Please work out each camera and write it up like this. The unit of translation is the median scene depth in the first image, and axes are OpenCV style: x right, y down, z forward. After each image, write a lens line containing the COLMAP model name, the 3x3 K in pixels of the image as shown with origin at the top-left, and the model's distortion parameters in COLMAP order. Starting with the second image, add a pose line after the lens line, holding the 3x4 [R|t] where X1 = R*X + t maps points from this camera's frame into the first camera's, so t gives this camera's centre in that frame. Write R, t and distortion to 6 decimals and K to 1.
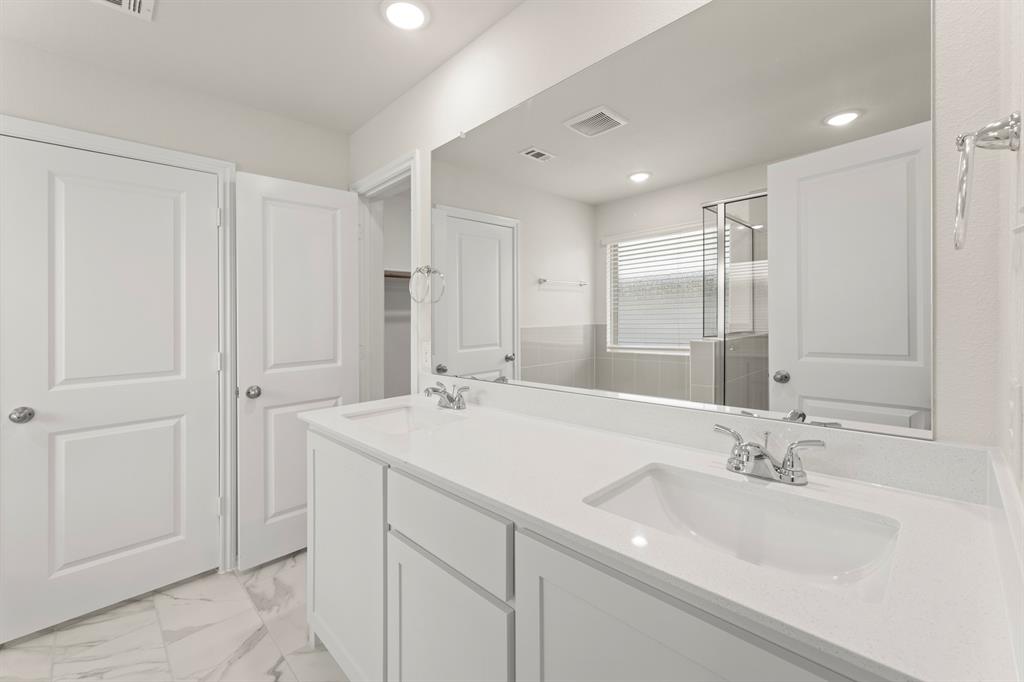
lens RADIAL K [[419.0, 0, 516.4], [0, 419.0, 311.7], [0, 0, 1]] dist [0.001209, 0.000065]
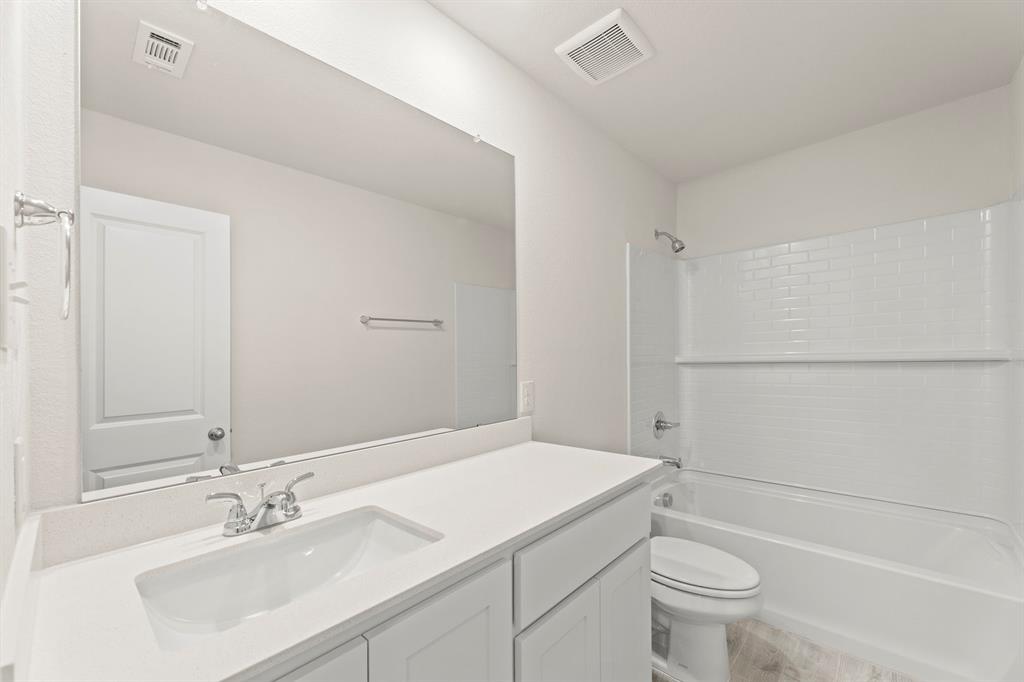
lens RADIAL K [[412.8, 0, 512.0], [0, 412.8, 367.8], [0, 0, 1]] dist [-0.000218, -0.000009]
pose [[-0.047852, 0.008045, 0.998822, -0.444962], [0.005343, 0.999955, -0.007798, 0.020394], [-0.998840, 0.004964, -0.047893, 0.448872]]
